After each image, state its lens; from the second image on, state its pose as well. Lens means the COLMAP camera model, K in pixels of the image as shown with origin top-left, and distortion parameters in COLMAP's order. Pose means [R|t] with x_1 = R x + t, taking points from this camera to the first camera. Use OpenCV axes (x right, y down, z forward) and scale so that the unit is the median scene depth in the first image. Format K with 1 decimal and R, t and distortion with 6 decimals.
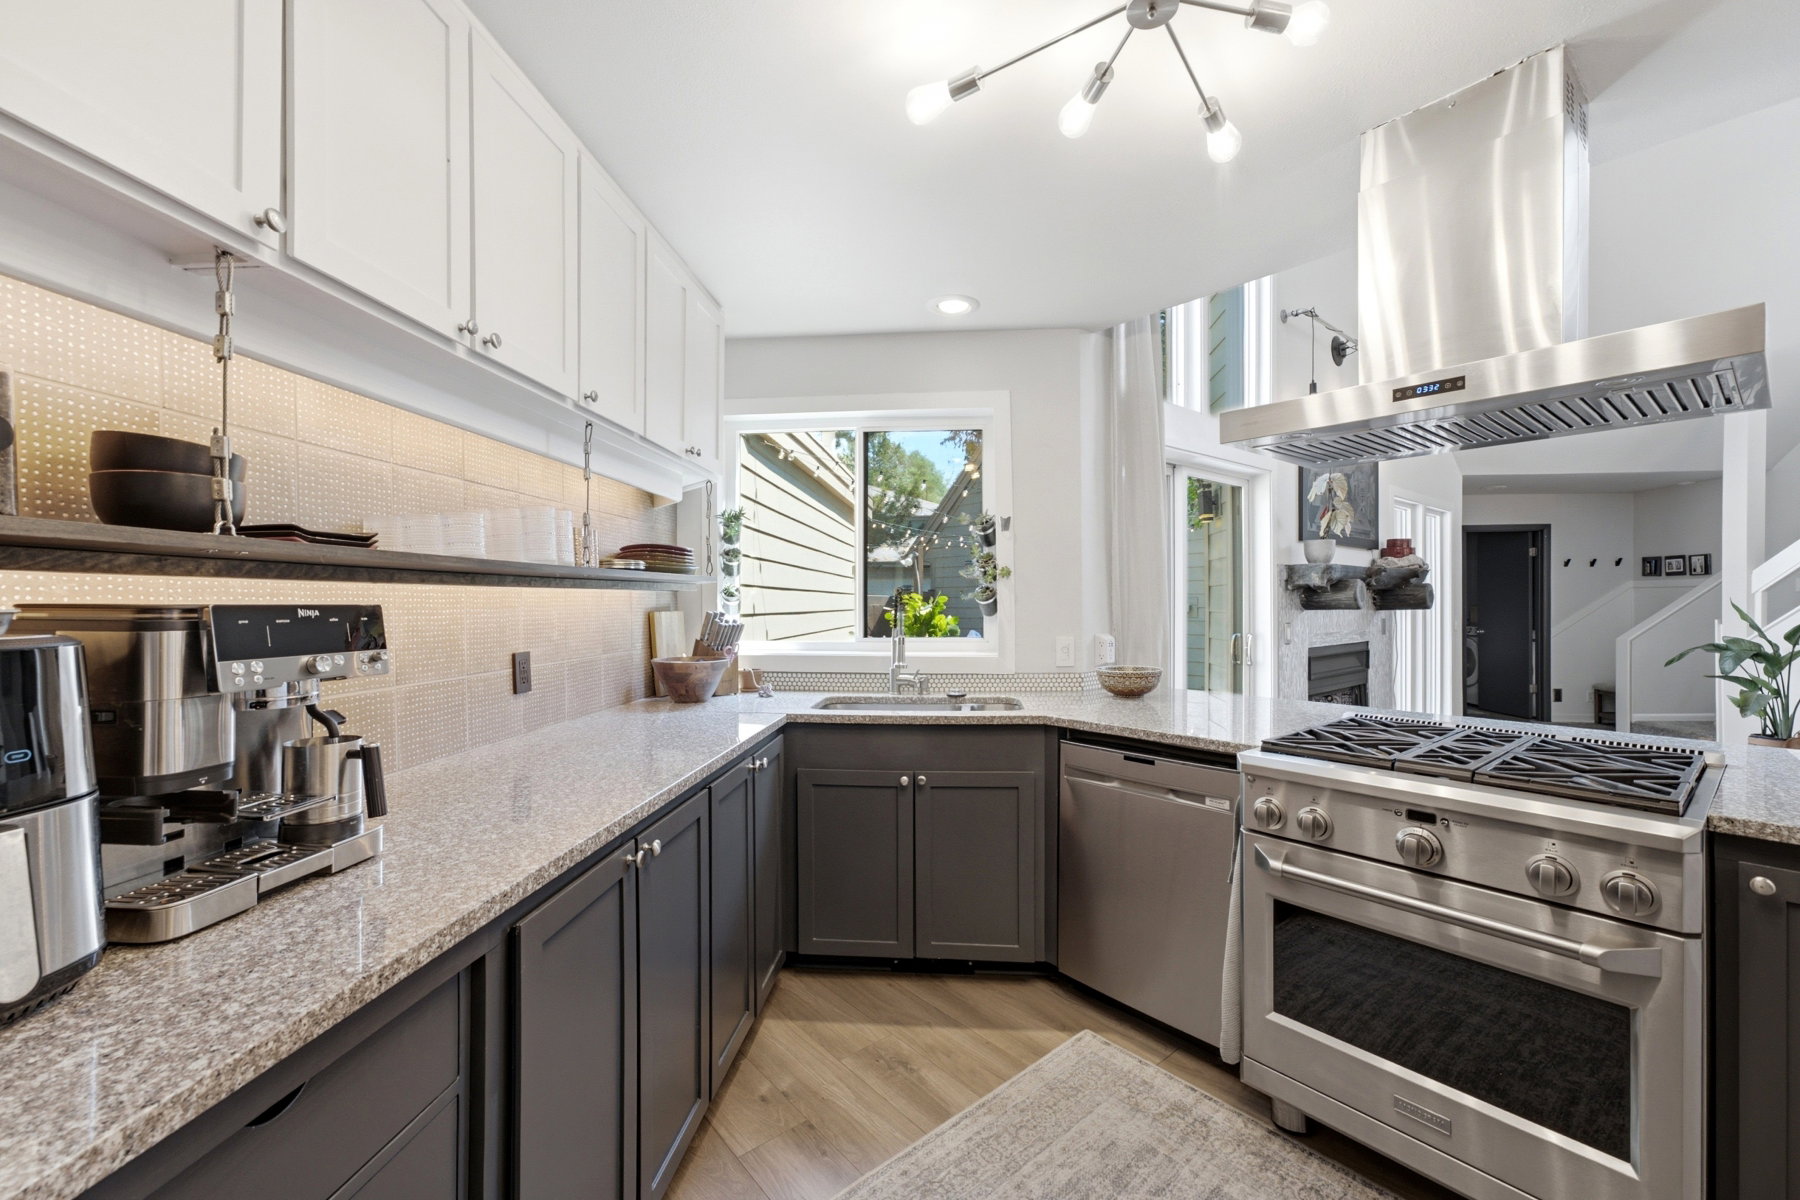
lens RADIAL K [[716.7, 0, 906.0], [0, 716.7, 605.4], [0, 0, 1]] dist [-0.002927, 0.000465]
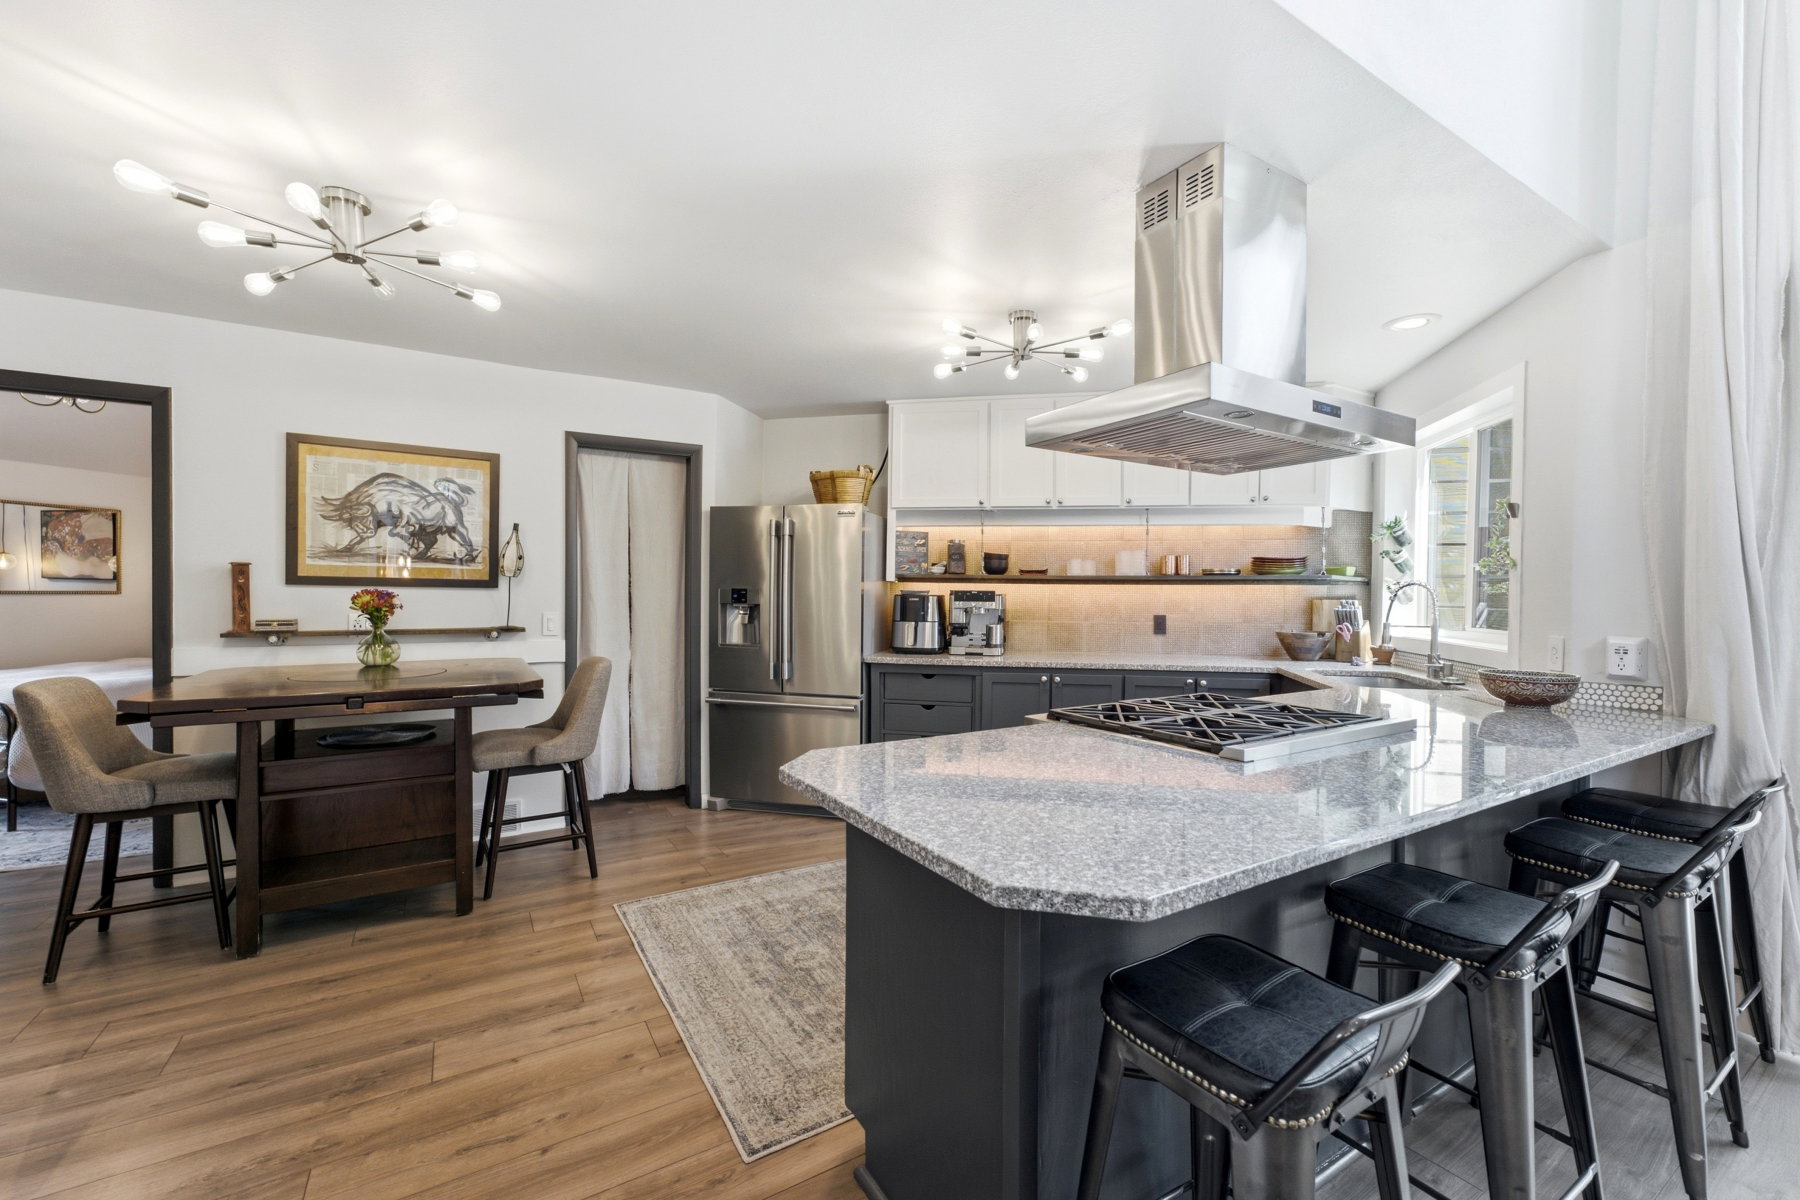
lens RADIAL K [[741.6, 0, 885.1], [0, 741.6, 610.2], [0, 0, 1]] dist [-0.084849, 0.044712]
pose [[-0.142040, 0.026505, -0.989506, 1.623723], [-0.013336, 0.999499, 0.028687, -0.000813], [0.989771, 0.017271, -0.141615, 0.491096]]
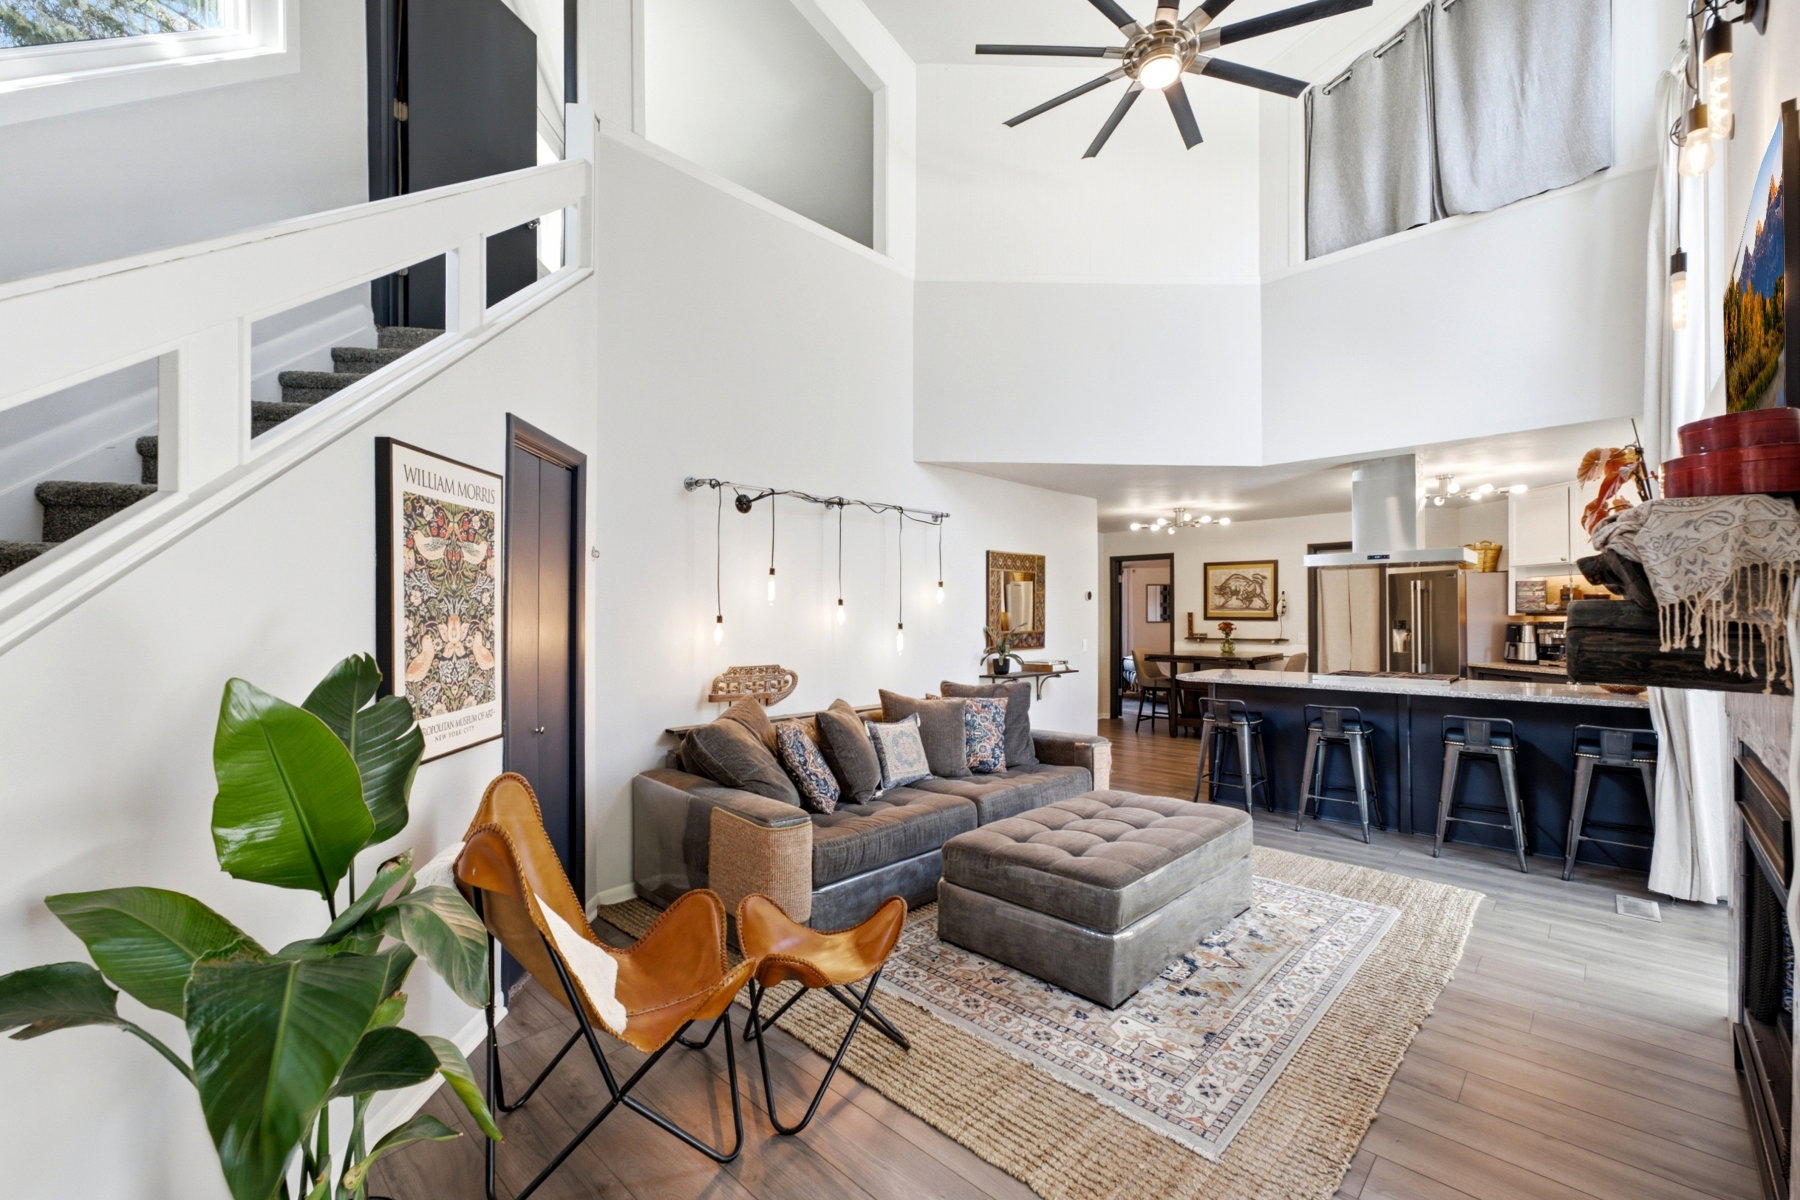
lens RADIAL K [[741.6, 0, 885.1], [0, 741.6, 610.2], [0, 0, 1]] dist [-0.084849, 0.044712]
pose [[-0.995165, 0.009121, -0.097789, 2.481262], [0.009216, 0.999957, -0.000520, -0.065634], [0.097780, -0.001419, -0.995207, 2.947098]]
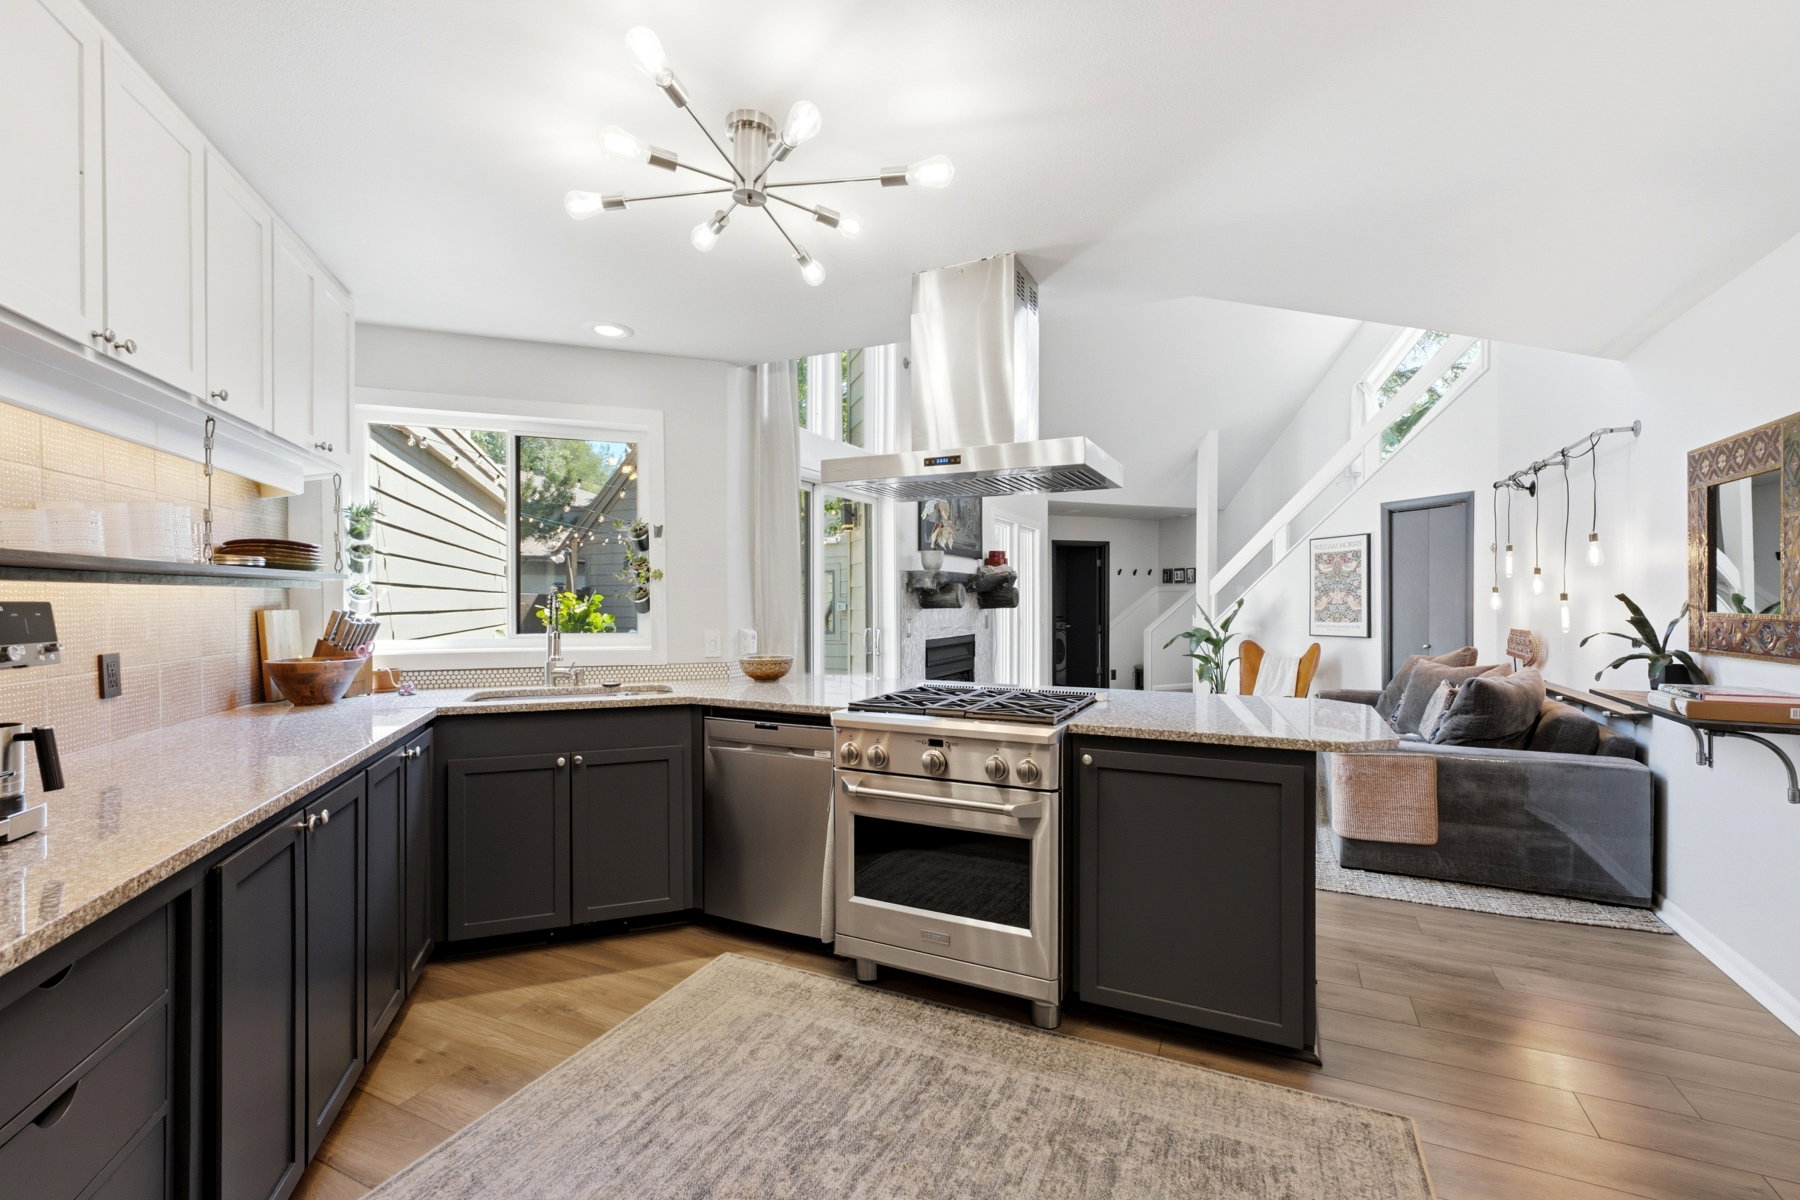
lens RADIAL K [[756.6, 0, 904.8], [0, 756.6, 607.9], [0, 0, 1]] dist [-0.003067, 0.000514]
pose [[0.907696, -0.001073, 0.419626, -0.010317], [-0.000619, 0.999992, 0.003894, 0.001410], [-0.419627, -0.003795, 0.907689, -0.295030]]
